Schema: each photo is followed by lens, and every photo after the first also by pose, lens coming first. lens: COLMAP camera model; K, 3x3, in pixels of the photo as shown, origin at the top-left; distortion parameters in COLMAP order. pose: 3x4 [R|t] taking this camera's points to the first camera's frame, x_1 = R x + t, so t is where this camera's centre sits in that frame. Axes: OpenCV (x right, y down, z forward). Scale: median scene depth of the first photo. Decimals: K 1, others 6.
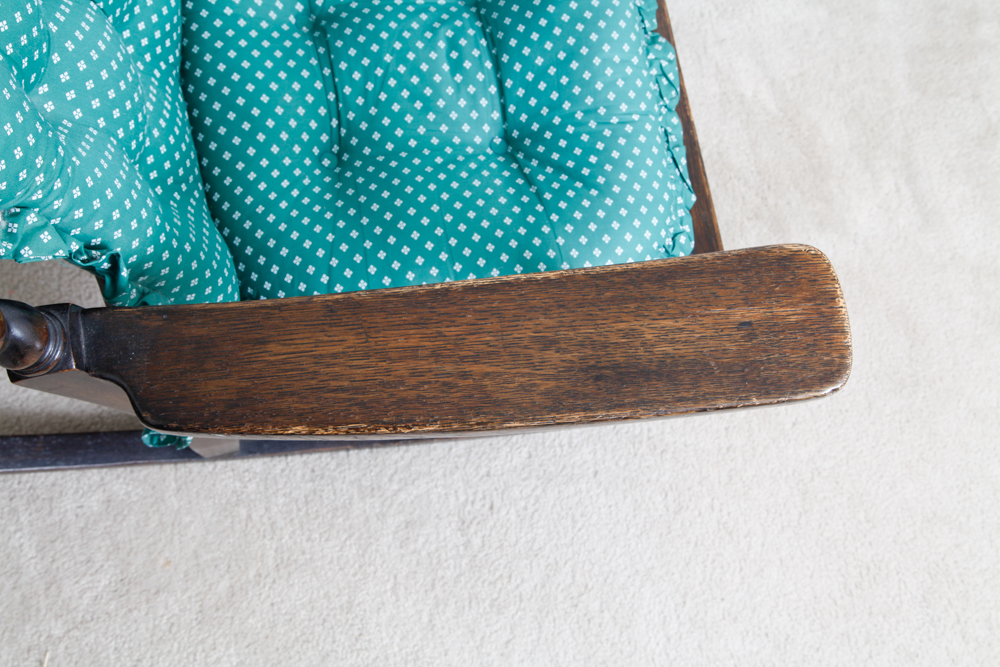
lens RADIAL K [[1199.4, 0, 500.0], [0, 1199.4, 333.5], [0, 0, 1]] dist [0.068206, 0.015126]
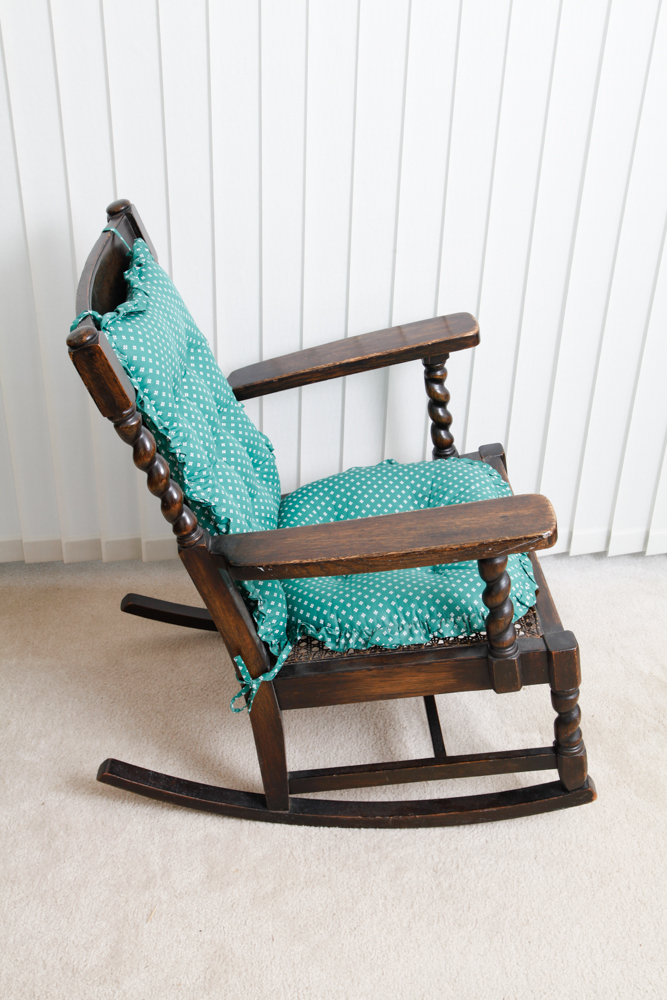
lens RADIAL K [[1199.4, 0, 333.5], [0, 1199.4, 500.0], [0, 0, 1]] dist [0.068206, 0.015126]
pose [[0.965756, -0.121035, -0.229490, 0.234693], [-0.079144, 0.704933, -0.704845, 0.867899], [0.247086, 0.698871, 0.671214, -0.302047]]
